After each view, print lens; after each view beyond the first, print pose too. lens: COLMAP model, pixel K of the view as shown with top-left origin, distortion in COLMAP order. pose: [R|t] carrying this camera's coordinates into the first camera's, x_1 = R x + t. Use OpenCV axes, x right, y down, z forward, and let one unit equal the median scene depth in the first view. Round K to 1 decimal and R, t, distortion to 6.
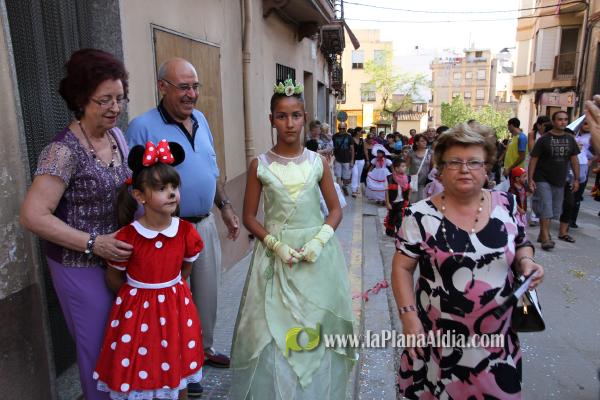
lens RADIAL K [[481.3, 0, 301.9], [0, 481.3, 196.7], [0, 0, 1]] dist [-0.028743, 0.071113]
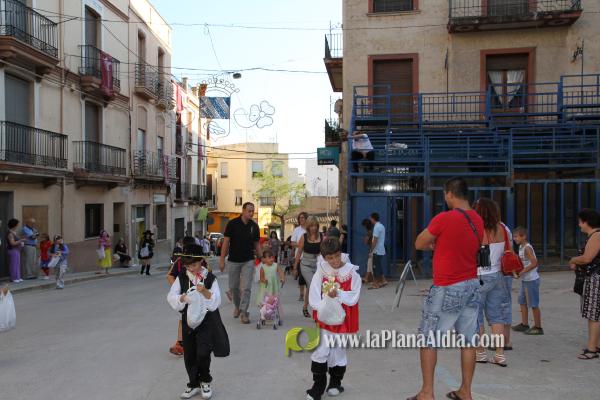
lens RADIAL K [[553.5, 0, 297.6], [0, 553.5, 201.3], [0, 0, 1]] dist [0.015270, 0.000000]
pose [[0.997336, 0.015635, 0.071254, 0.136205], [-0.001891, 0.981973, -0.189009, 0.040761], [-0.072925, 0.188371, 0.979387, -0.308947]]
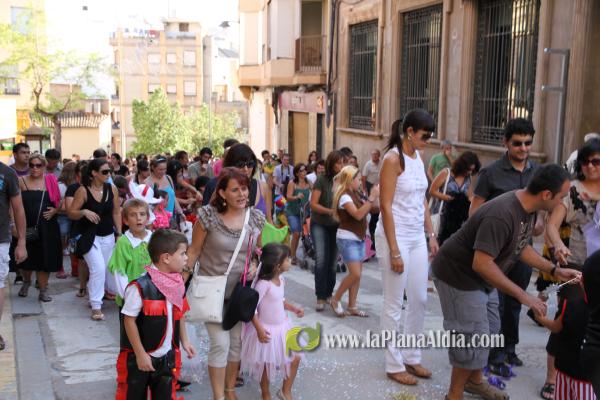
lens RADIAL K [[773.3, 0, 297.8], [0, 773.3, 202.1], [0, 0, 1]] dist [0.110520, 0.000000]
pose [[0.882858, -0.039452, 0.467980, 0.001012], [0.067652, 0.996756, -0.043599, -0.006293], [-0.464742, 0.070151, 0.882663, 0.019548]]
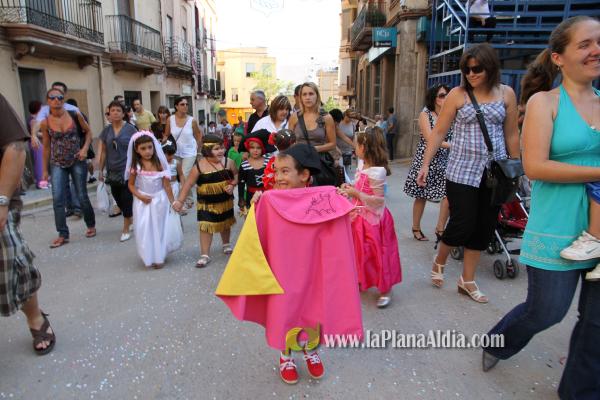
lens RADIAL K [[410.2, 0, 296.3], [0, 410.2, 198.5], [0, 0, 1]] dist [-0.107010, 0.066443]
pose [[0.988204, -0.023806, 0.151283, 0.073423], [0.017313, 0.998877, 0.044092, 0.026417], [-0.152163, -0.040953, 0.987507, -0.165097]]
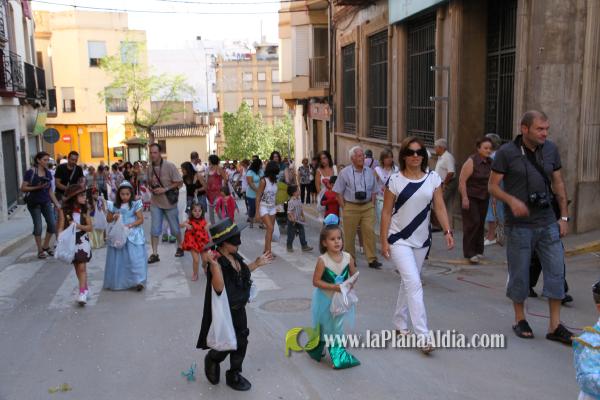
lens RADIAL K [[666.4, 0, 300.0], [0, 666.4, 200.9], [0, 0, 1]] dist [0.077933, 0.000000]
pose [[0.939356, -0.050079, 0.339268, 0.055967], [0.070195, 0.996413, -0.047273, 0.001489], [-0.335683, 0.068221, 0.939501, -0.030774]]
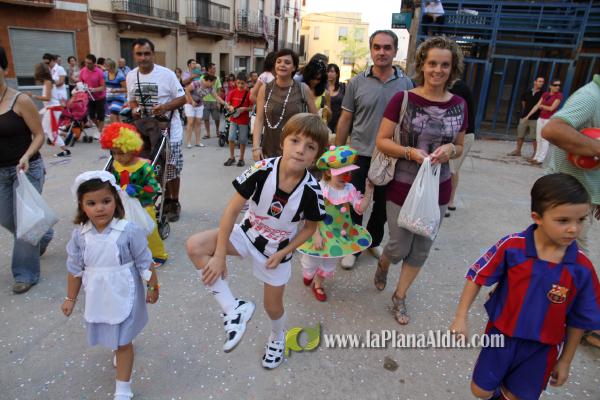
lens RADIAL K [[410.2, 0, 299.4], [0, 410.2, 194.4], [0, 0, 1]] dist [-0.107010, 0.066443]
pose [[0.991804, 0.103571, -0.074815, 0.144733], [-0.092908, 0.986598, 0.134138, 0.034757], [0.087705, -0.126088, 0.988134, -0.262659]]
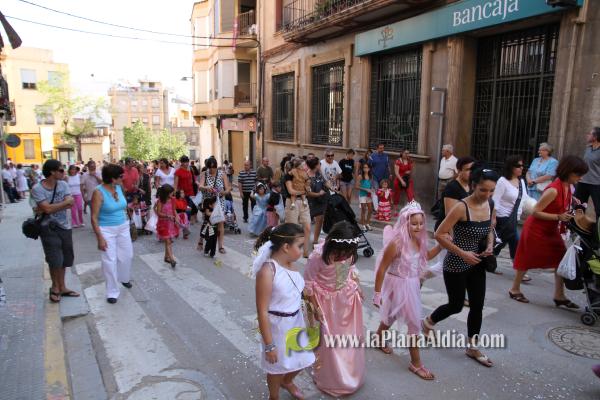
lens RADIAL K [[410.0, 0, 299.4], [0, 410.0, 199.2], [0, 0, 1]] dist [-0.098383, 0.057522]
pose [[0.766676, -0.088276, 0.635937, 0.013014], [0.099871, 0.994843, 0.017693, -0.018036], [-0.634219, 0.049947, 0.771539, 0.103134]]
